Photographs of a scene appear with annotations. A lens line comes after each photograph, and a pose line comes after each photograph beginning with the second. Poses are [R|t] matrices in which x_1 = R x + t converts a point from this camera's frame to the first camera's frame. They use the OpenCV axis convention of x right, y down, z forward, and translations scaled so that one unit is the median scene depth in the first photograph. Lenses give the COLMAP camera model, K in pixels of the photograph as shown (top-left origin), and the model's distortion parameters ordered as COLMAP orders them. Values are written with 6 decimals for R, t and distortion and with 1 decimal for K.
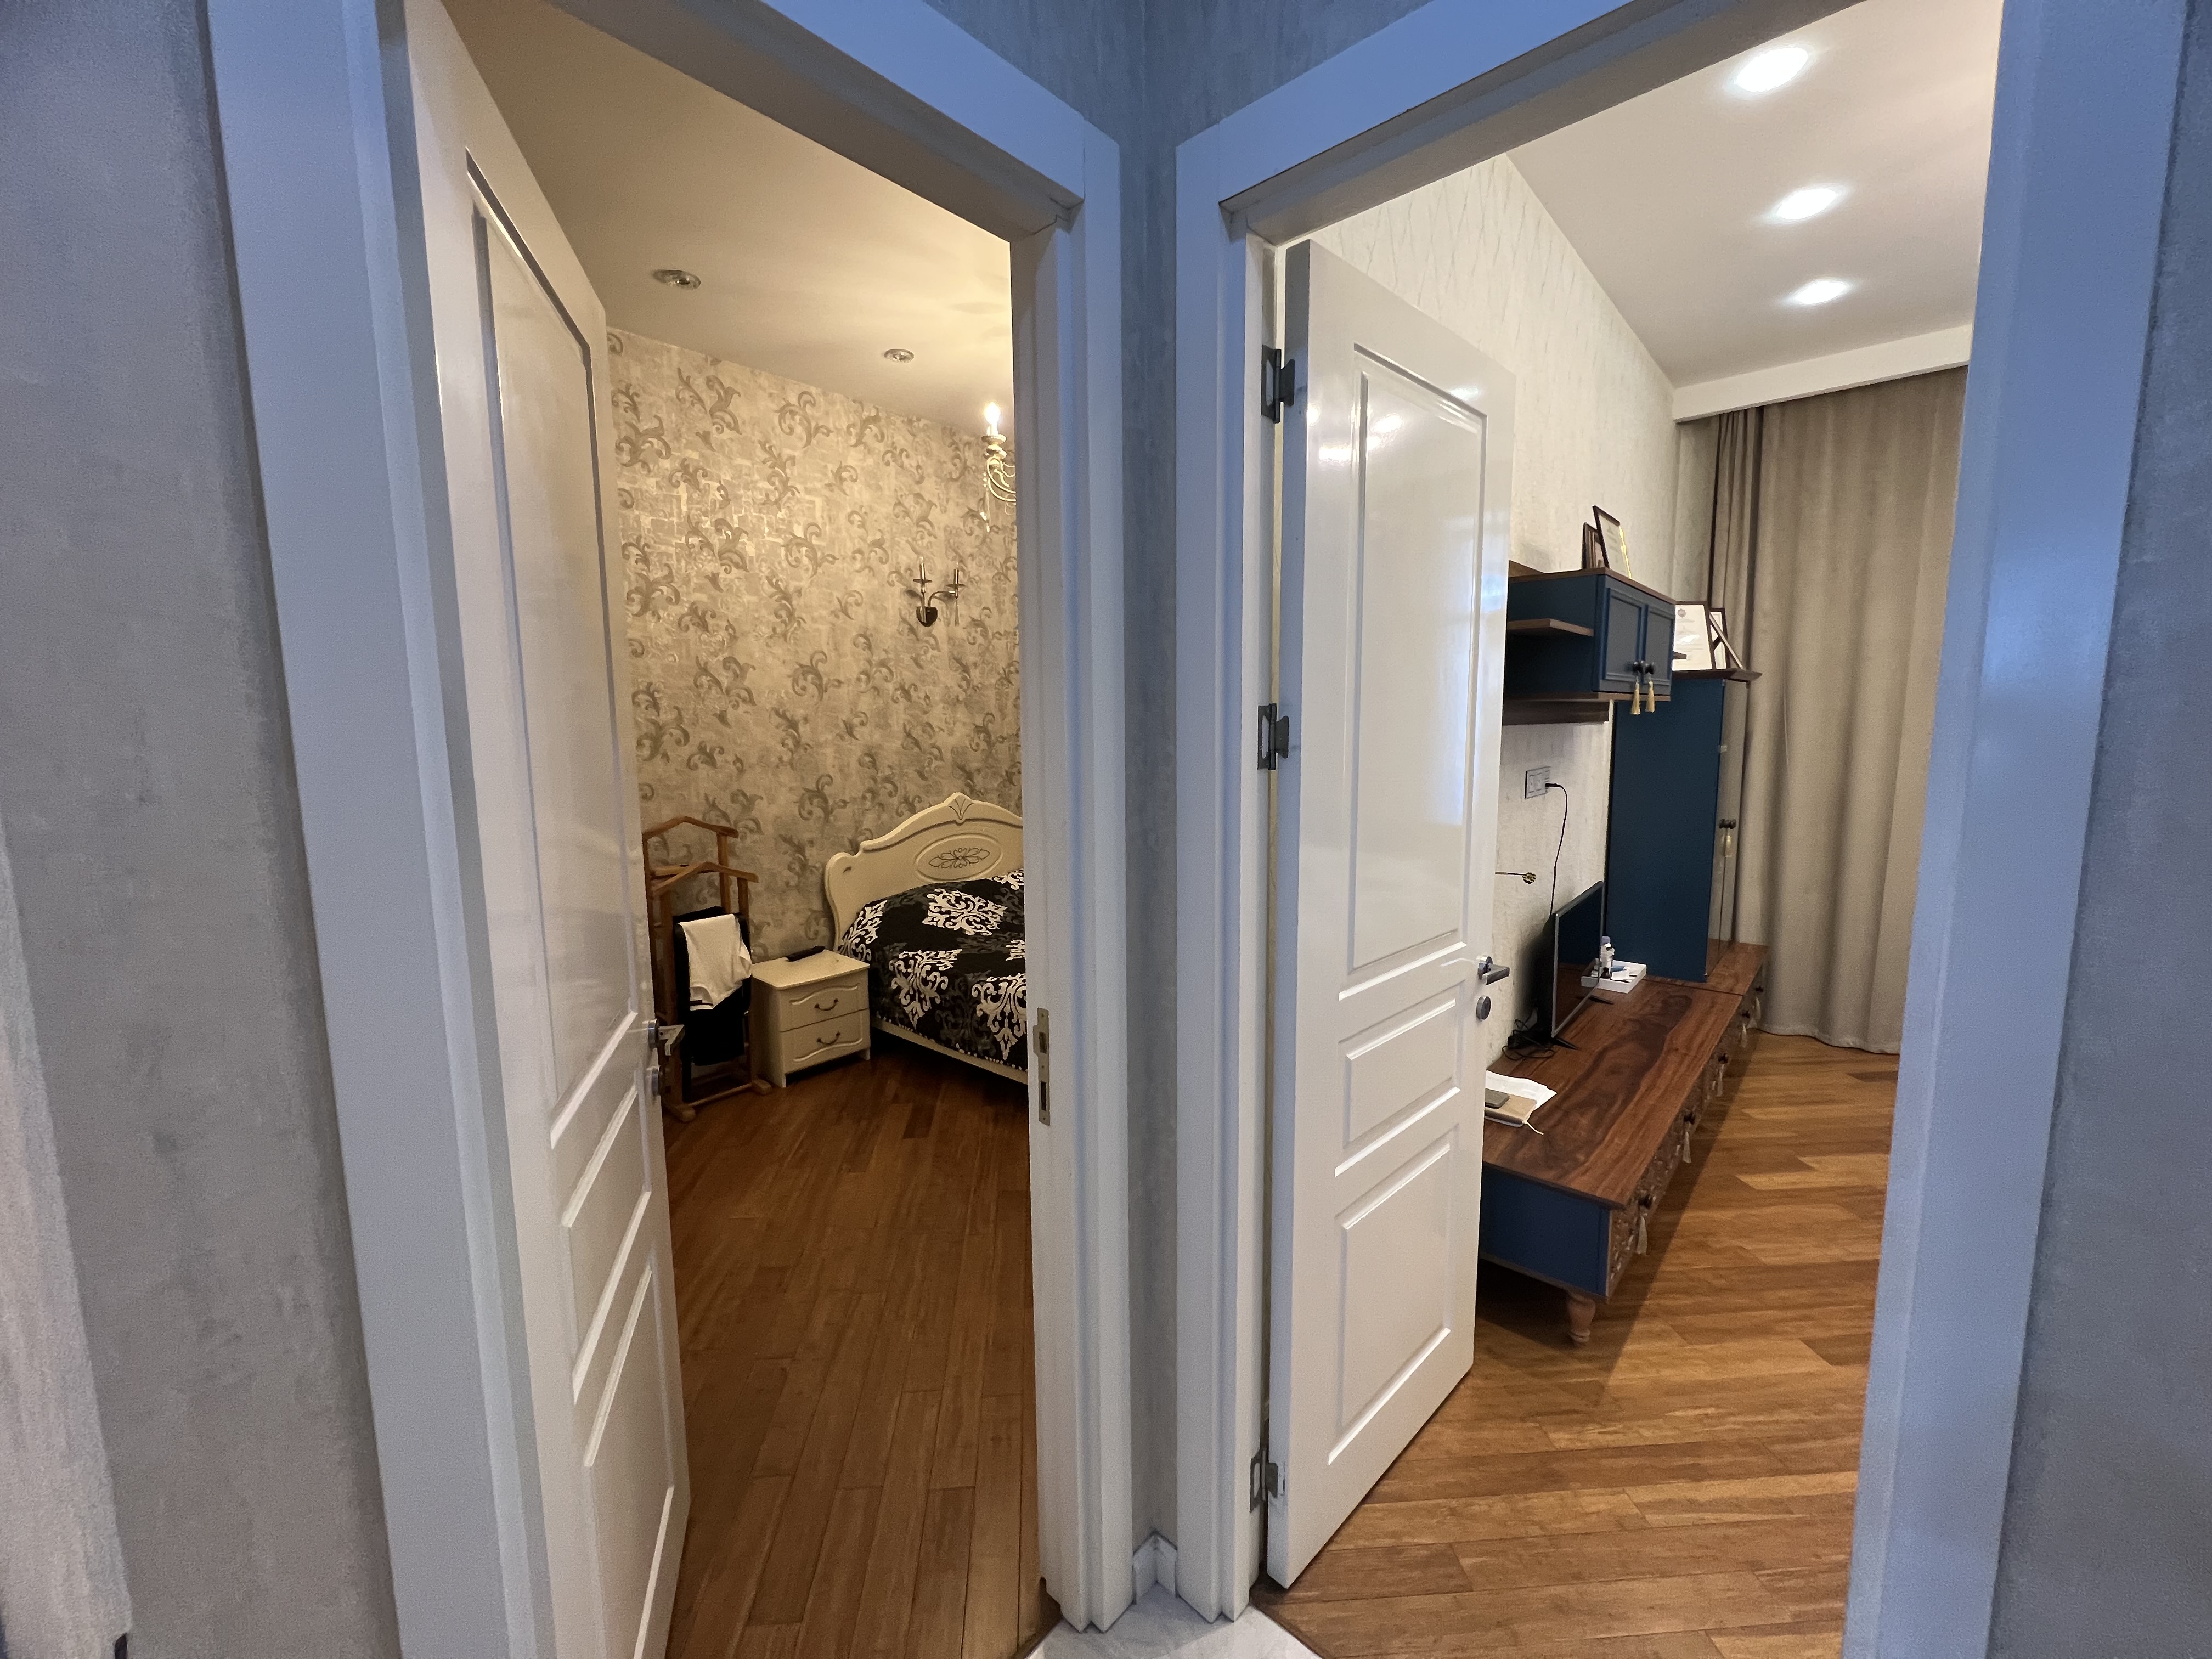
lens RADIAL K [[883.6, 0, 1100.7], [0, 883.6, 820.6], [0, 0, 1]] dist [-0.001847, -0.000062]
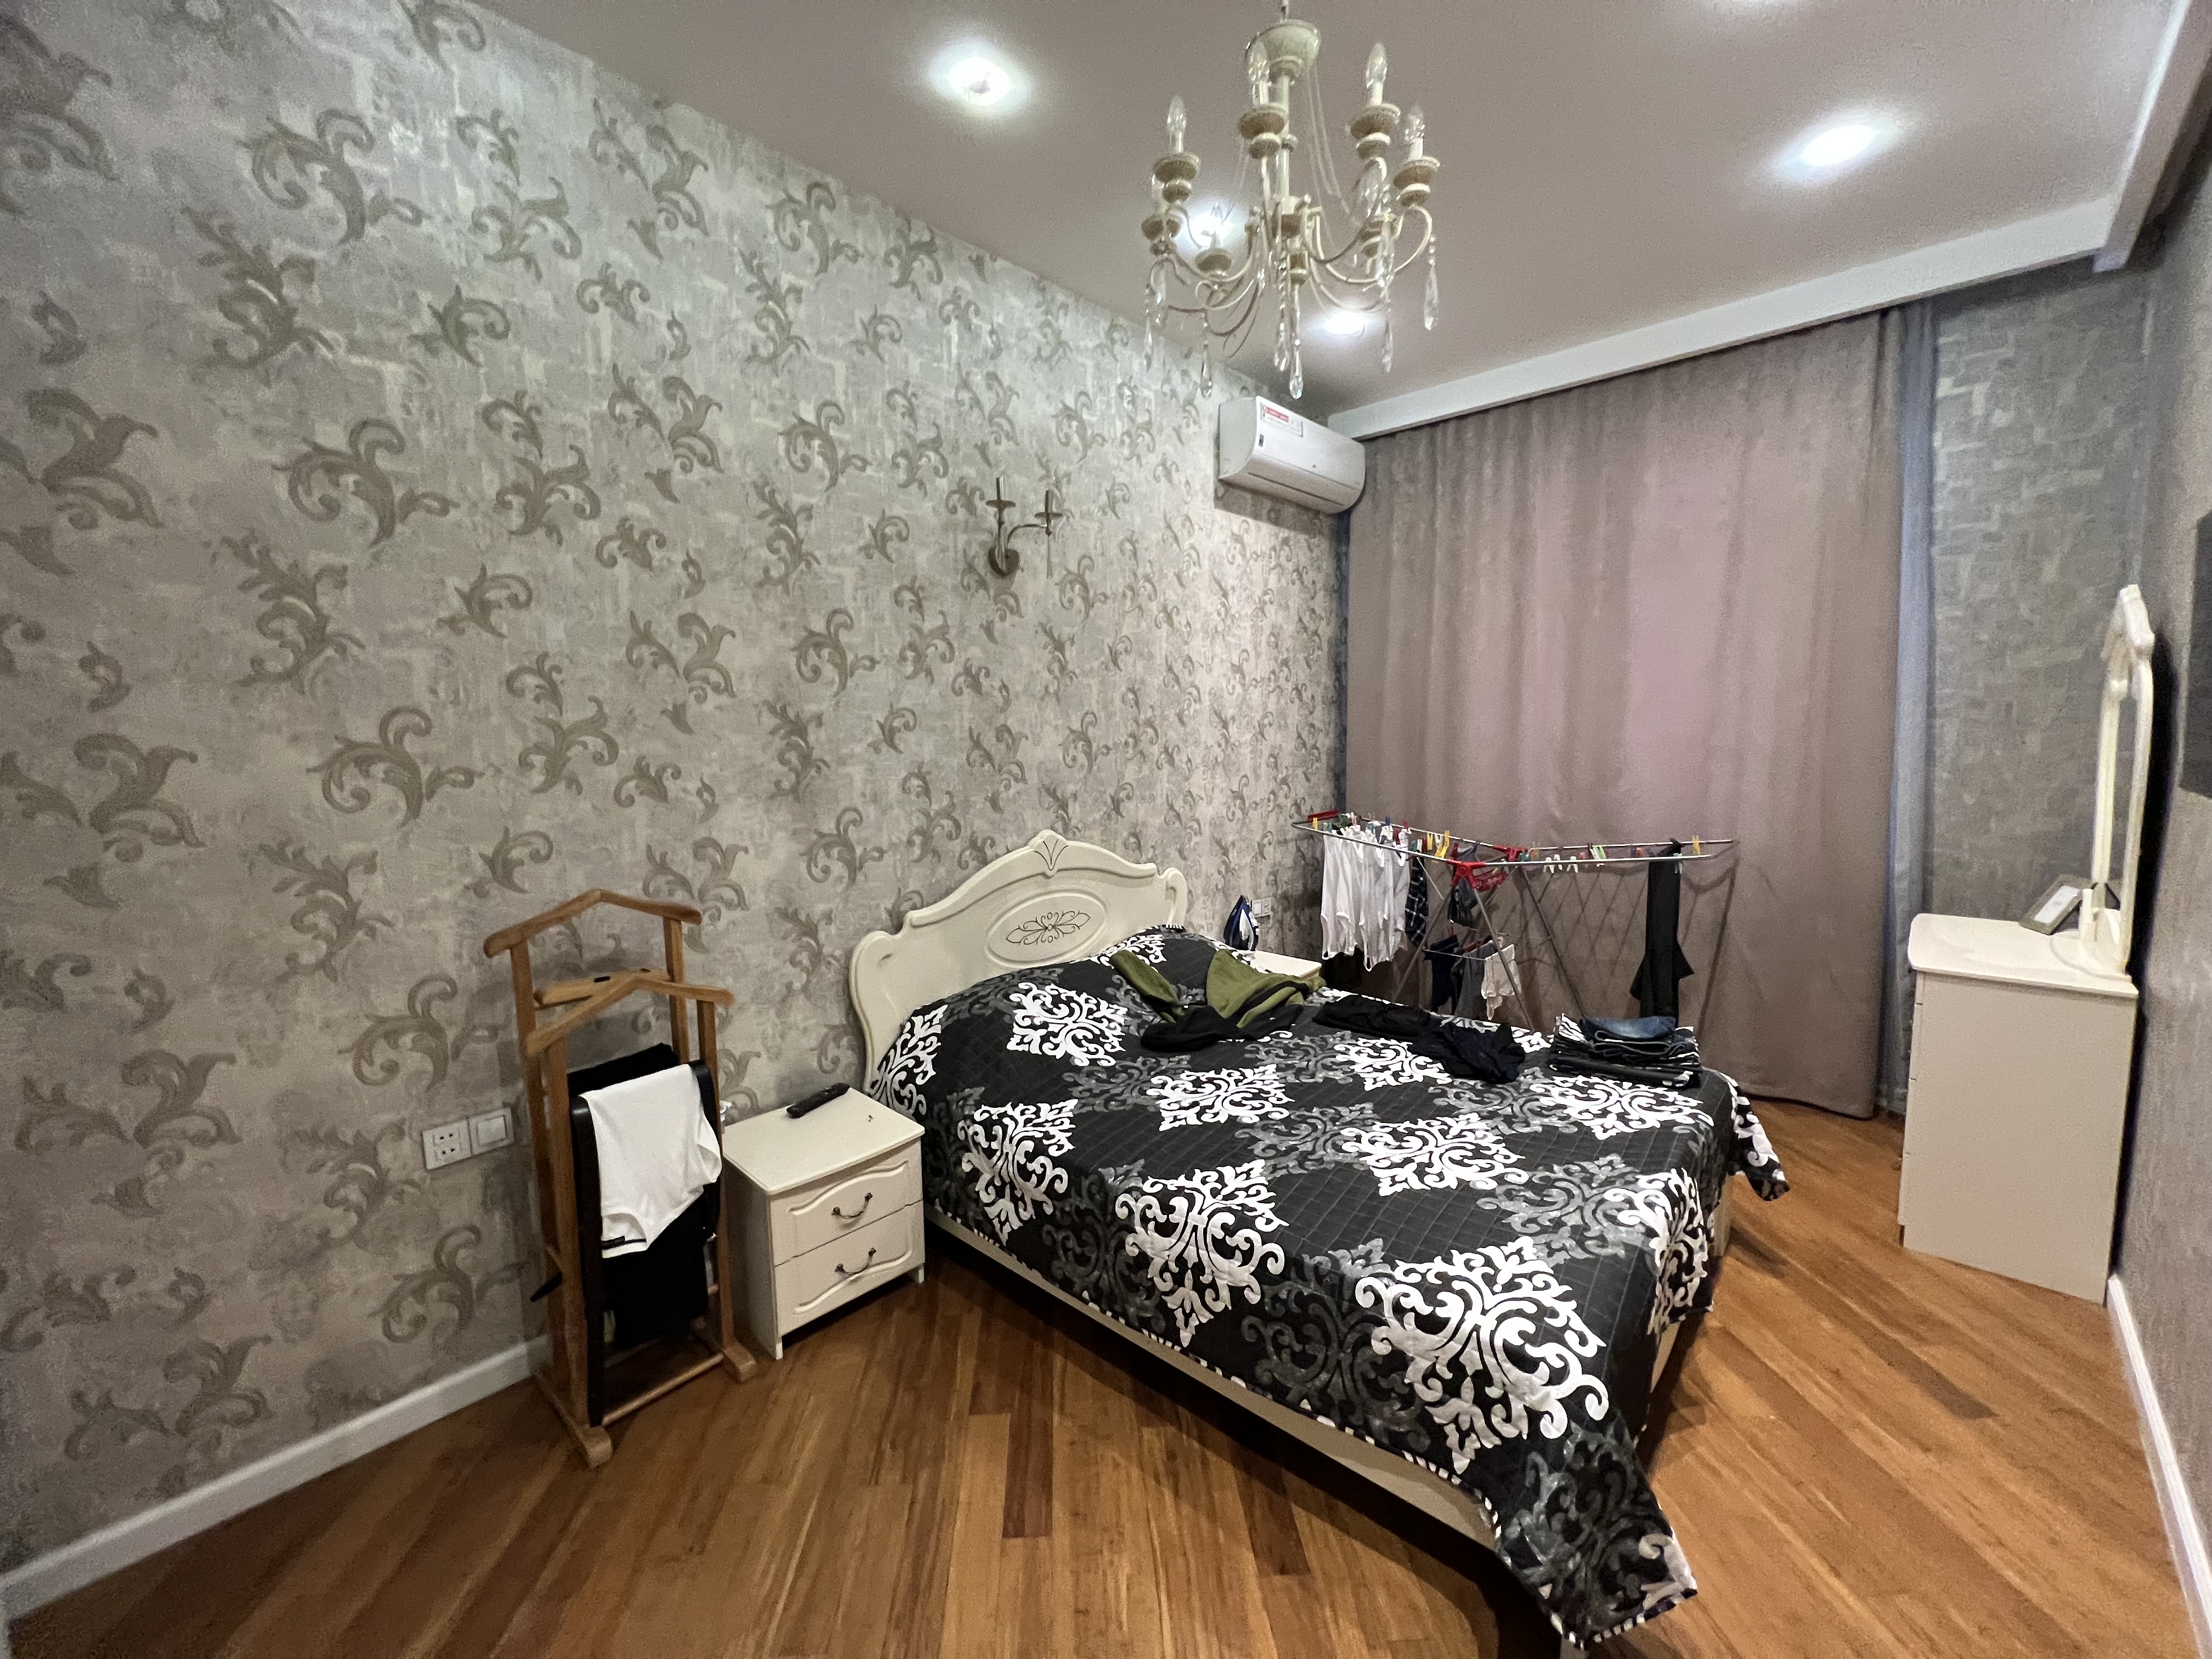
lens RADIAL K [[900.2, 0, 1116.4], [0, 900.2, 823.6], [0, 0, 1]] dist [-0.001163, -0.000397]
pose [[0.999966, -0.001872, -0.008029, -0.125705], [0.001821, 0.999978, -0.006435, -0.039355], [0.008041, 0.006420, 0.999947, 0.386962]]
